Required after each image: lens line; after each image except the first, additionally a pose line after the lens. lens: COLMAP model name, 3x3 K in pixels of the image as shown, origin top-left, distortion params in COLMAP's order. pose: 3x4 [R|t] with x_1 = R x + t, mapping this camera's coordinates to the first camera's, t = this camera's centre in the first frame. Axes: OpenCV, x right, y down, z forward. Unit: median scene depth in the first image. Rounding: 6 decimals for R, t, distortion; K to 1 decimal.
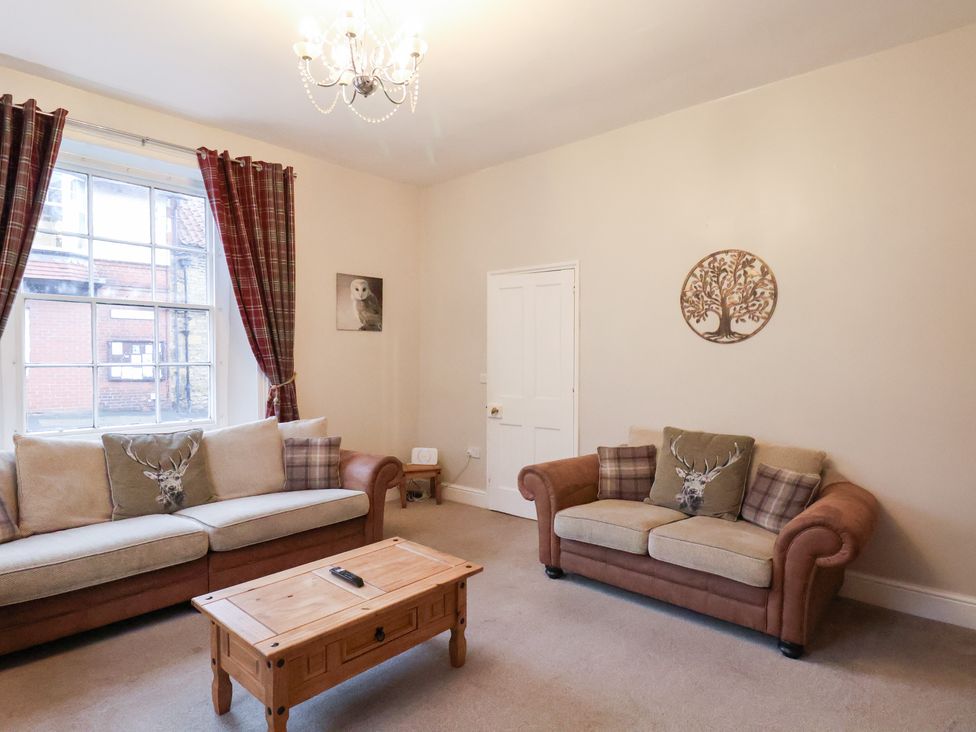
lens RADIAL K [[509.3, 0, 482.8], [0, 509.3, 370.0], [0, 0, 1]] dist [-0.005738, -0.009675]
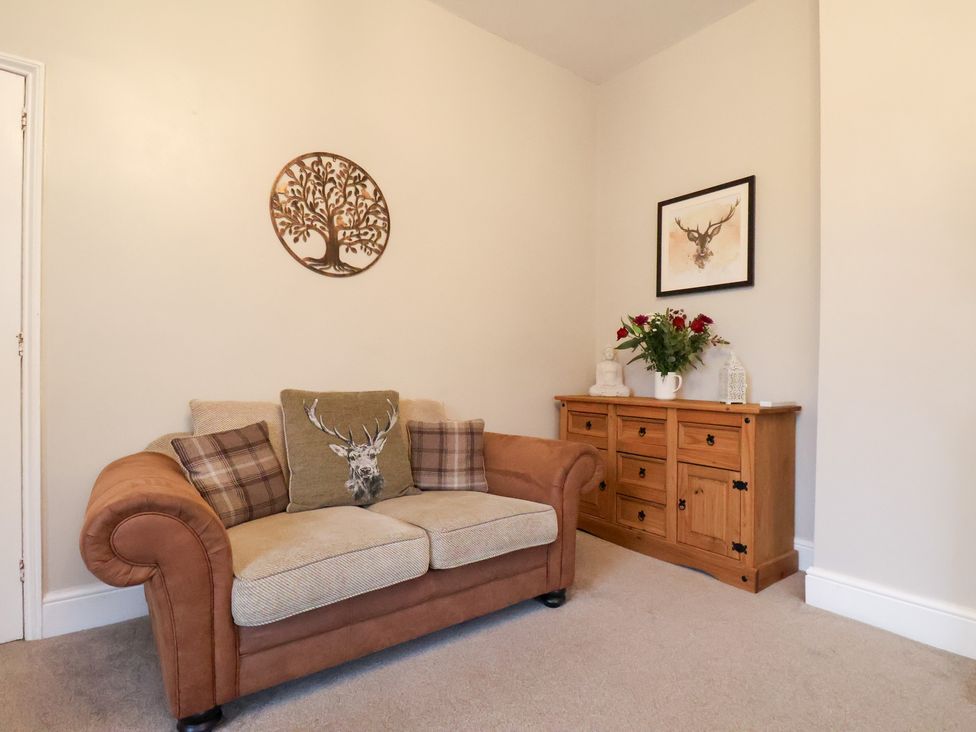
lens RADIAL K [[509.3, 0, 481.1], [0, 509.3, 369.4], [0, 0, 1]] dist [-0.005738, -0.009675]
pose [[0.211884, -0.003025, 0.977290, -0.223452], [0.009911, 0.999950, 0.000947, 0.089615], [-0.977245, 0.009485, 0.211903, 0.632631]]
